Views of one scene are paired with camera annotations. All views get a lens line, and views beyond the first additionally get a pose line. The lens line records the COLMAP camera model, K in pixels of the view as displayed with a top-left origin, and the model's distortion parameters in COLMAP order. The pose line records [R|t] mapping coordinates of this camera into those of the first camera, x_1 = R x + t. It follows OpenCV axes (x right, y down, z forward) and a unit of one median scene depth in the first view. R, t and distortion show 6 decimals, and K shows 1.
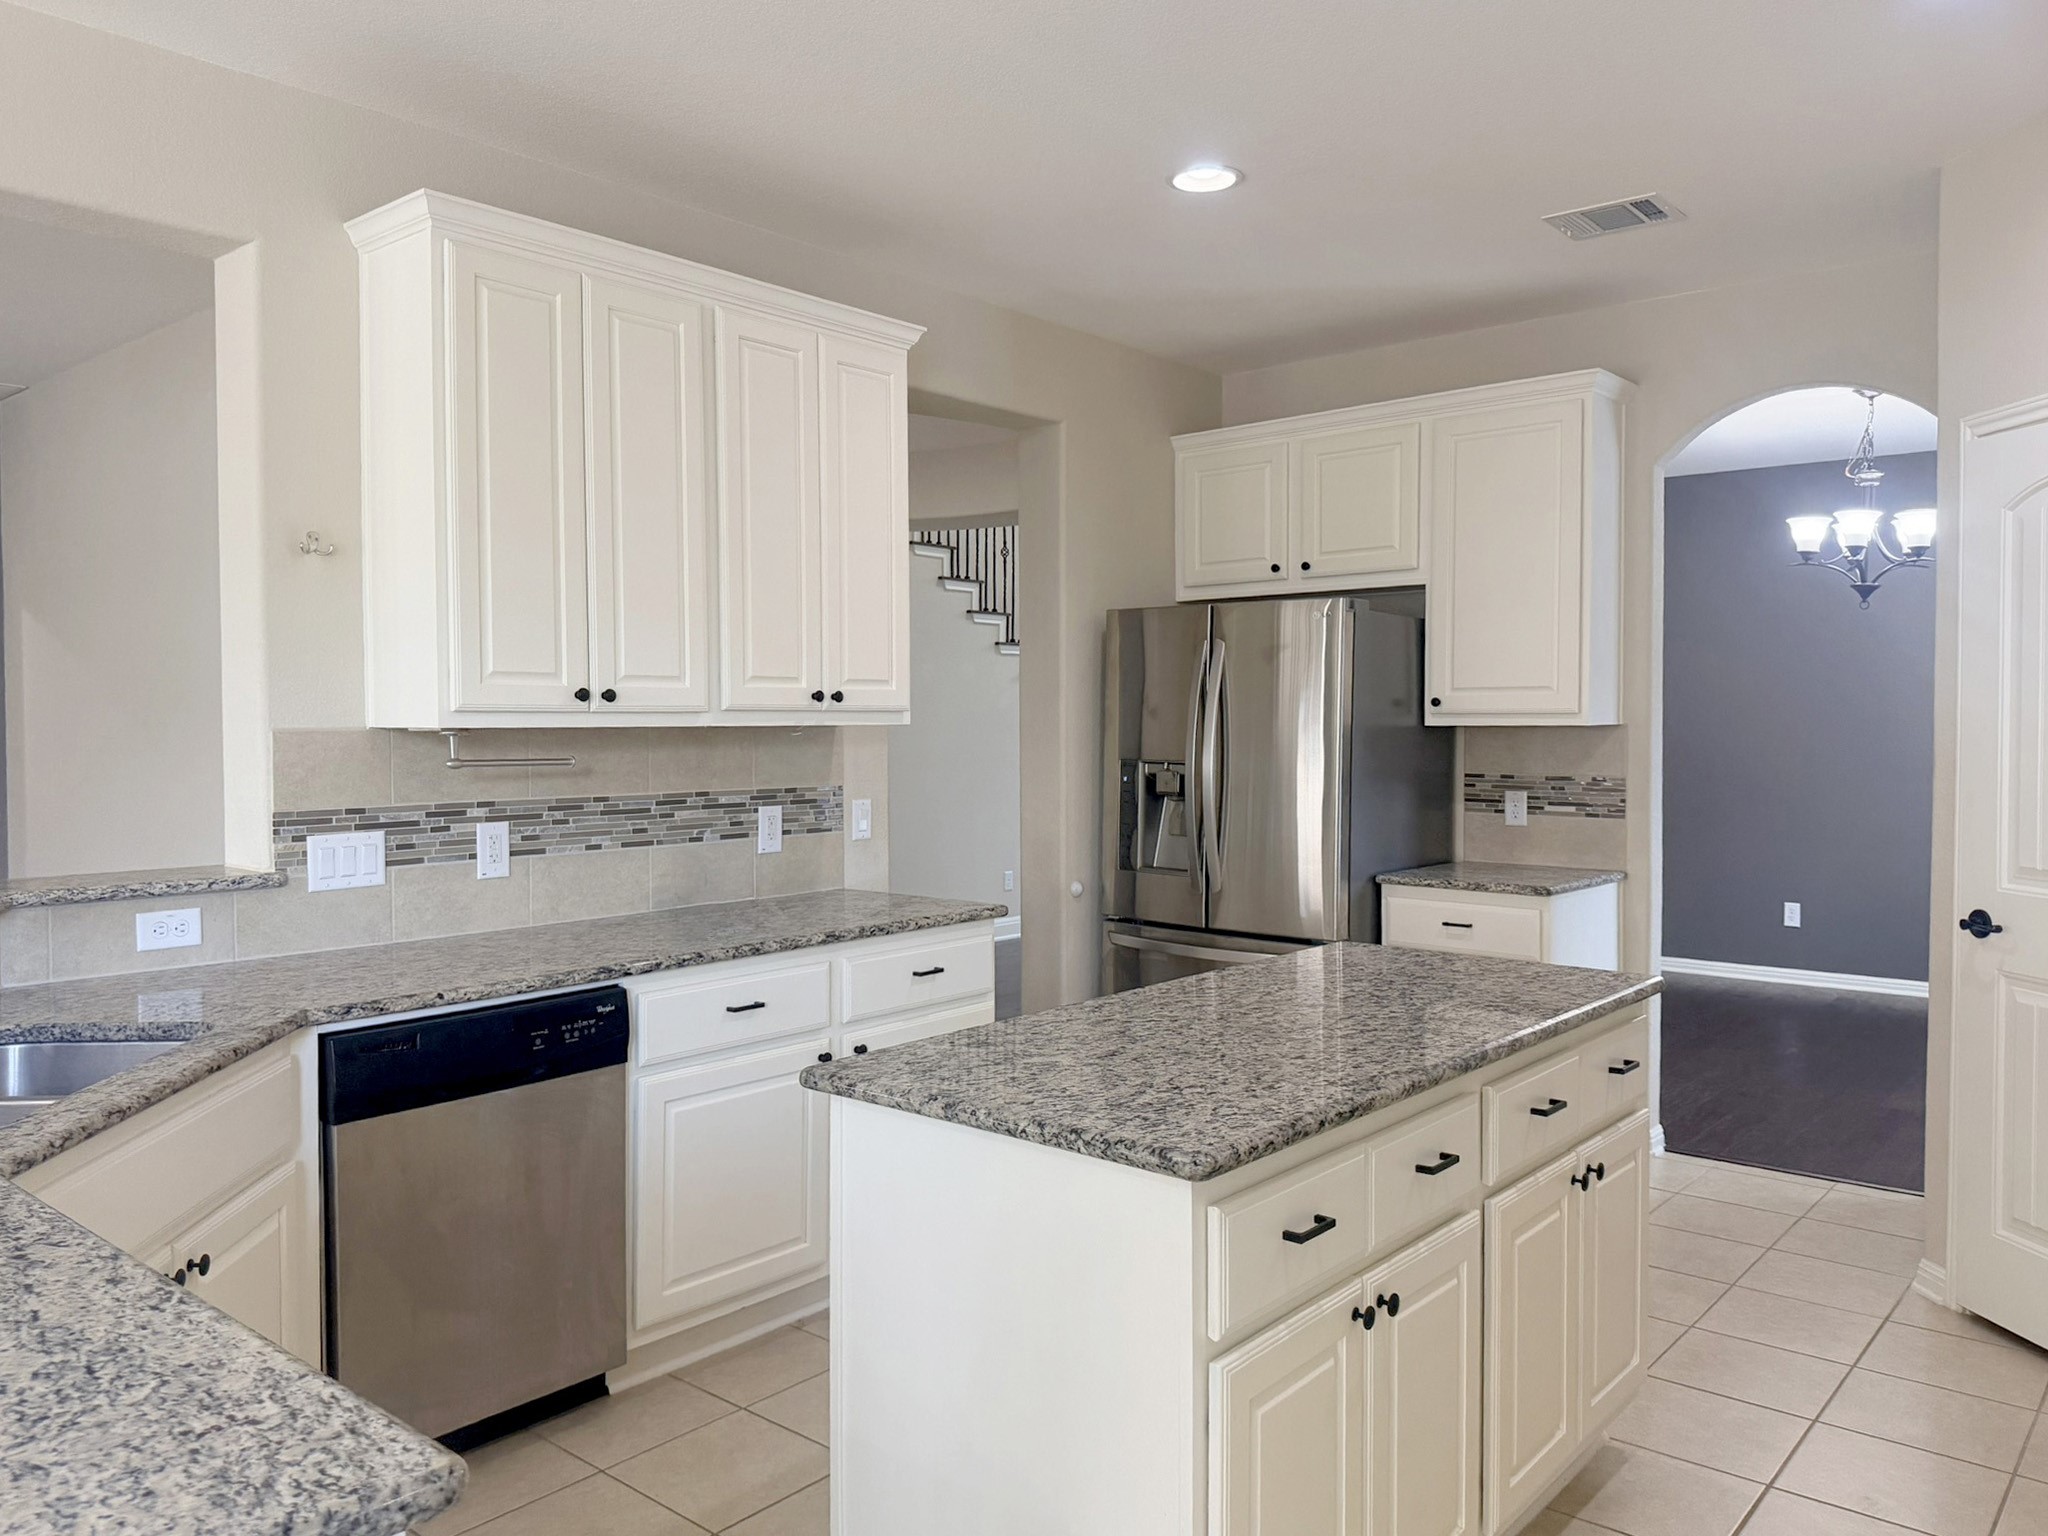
lens RADIAL K [[1488.5, 0, 1072.3], [0, 1488.5, 754.6], [0, 0, 1]] dist [0.063642, -0.073344]
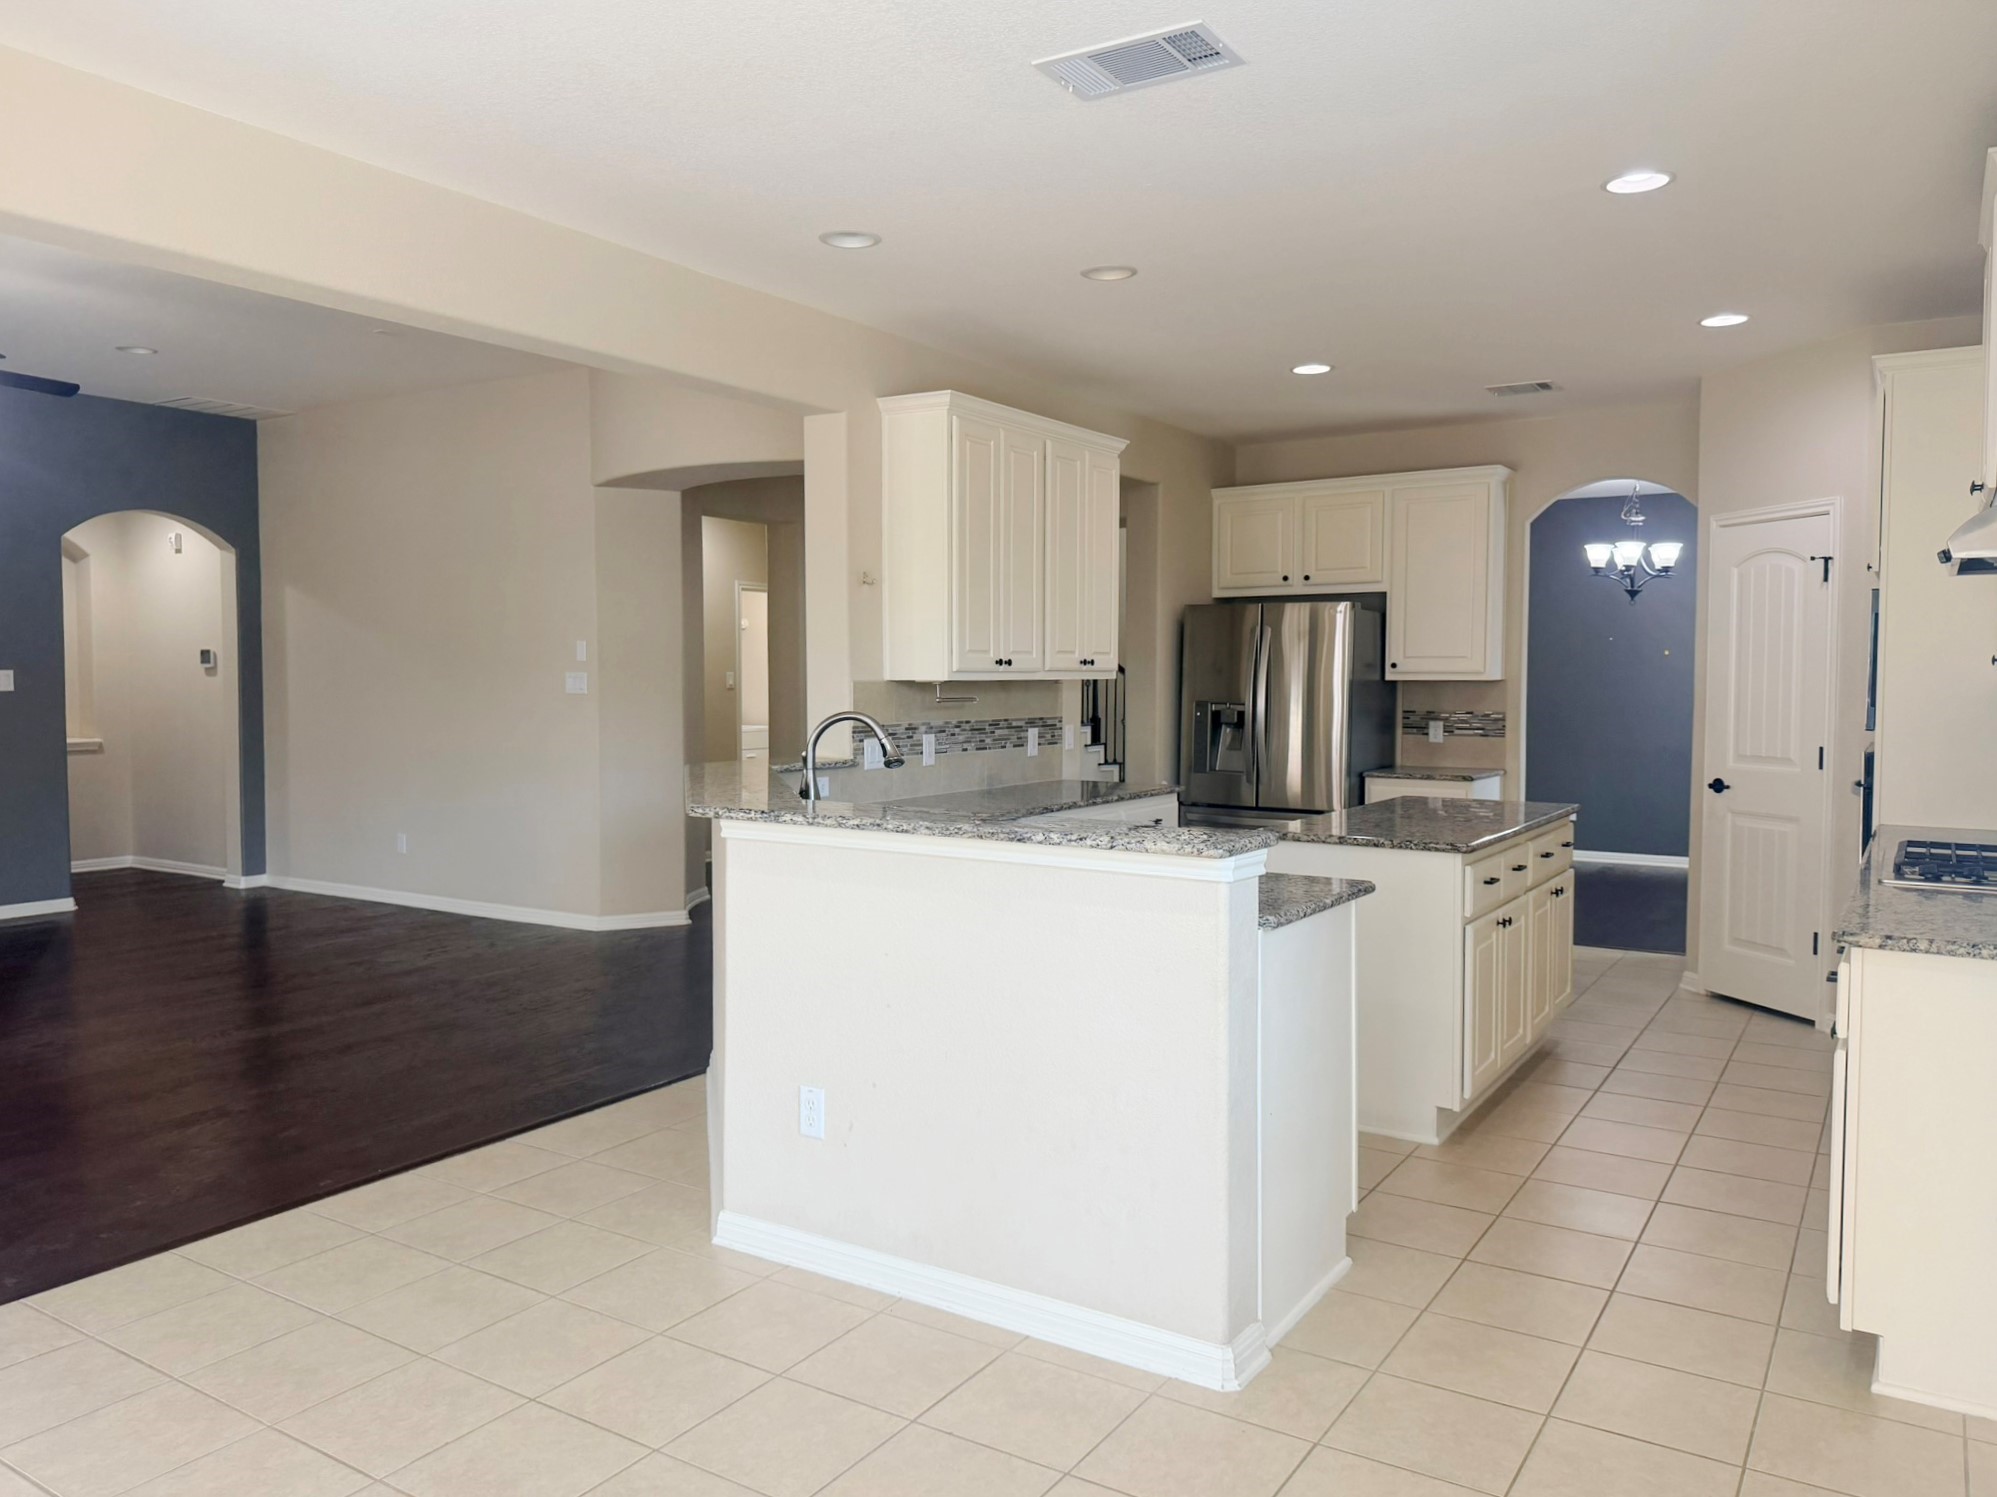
lens RADIAL K [[1404.7, 0, 1044.4], [0, 1404.7, 742.5], [0, 0, 1]] dist [0.095014, -0.187559]
pose [[0.991055, -0.003815, 0.133399, -0.336577], [0.000545, 0.999699, 0.024537, 0.010394], [-0.133452, -0.024245, 0.990759, -0.462968]]
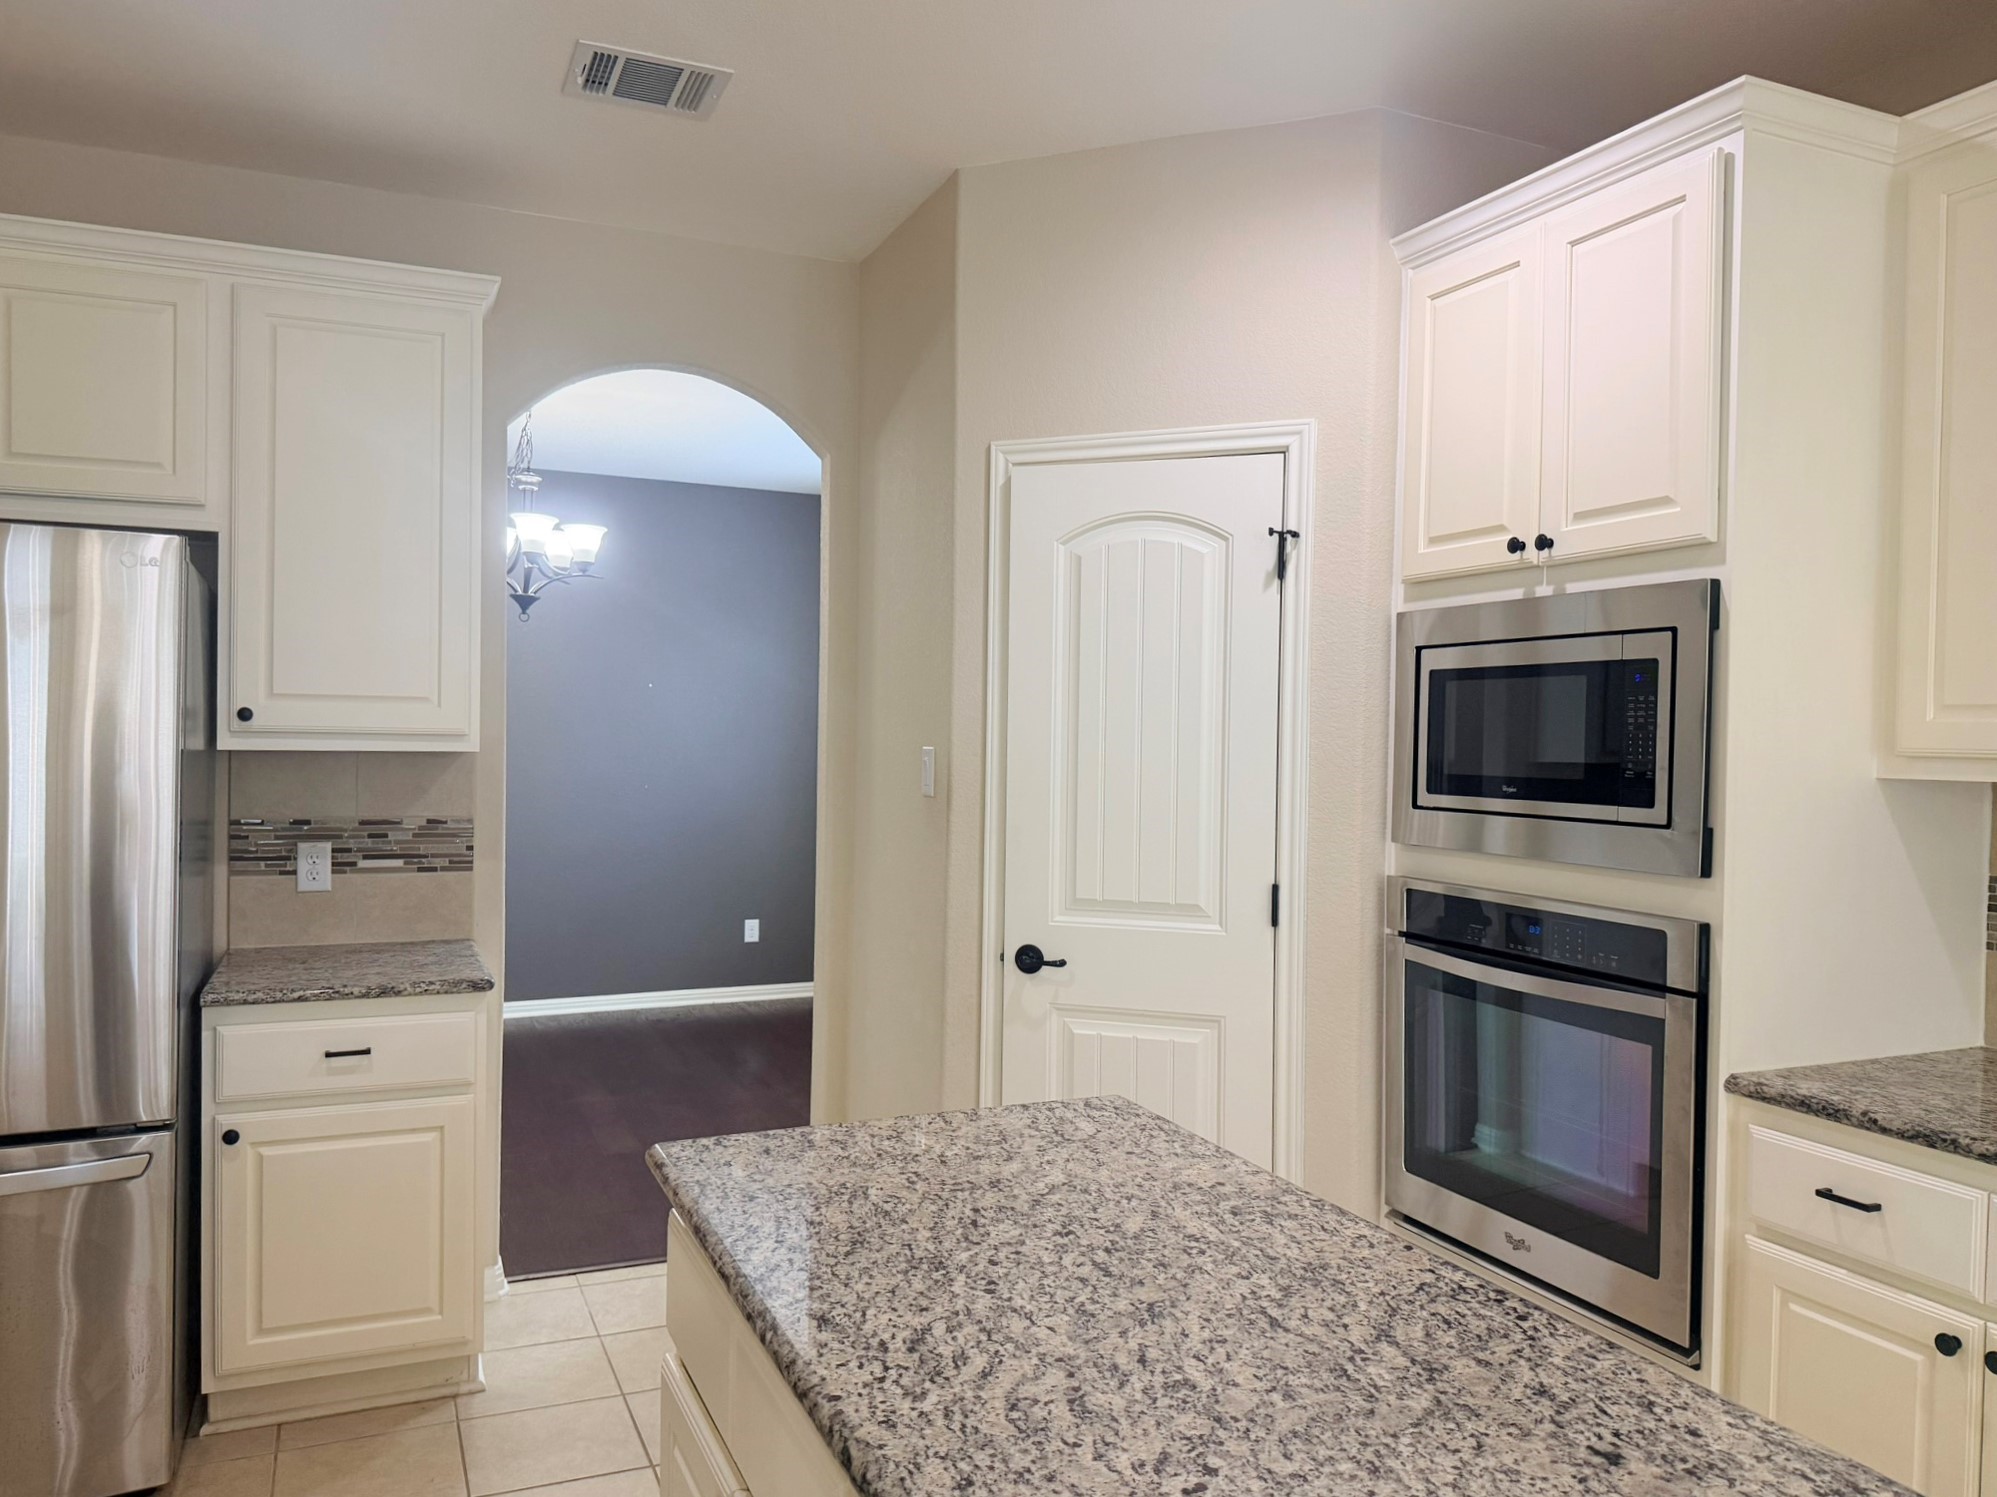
lens RADIAL K [[1433.0, 0, 999.3], [0, 1433.0, 765.1], [0, 0, 1]] dist [0.003079, -0.001786]
pose [[0.449894, -0.010318, 0.893023, -0.169776], [0.007758, 0.999941, 0.007644, -0.015422], [-0.893049, 0.003489, 0.449947, 0.430836]]
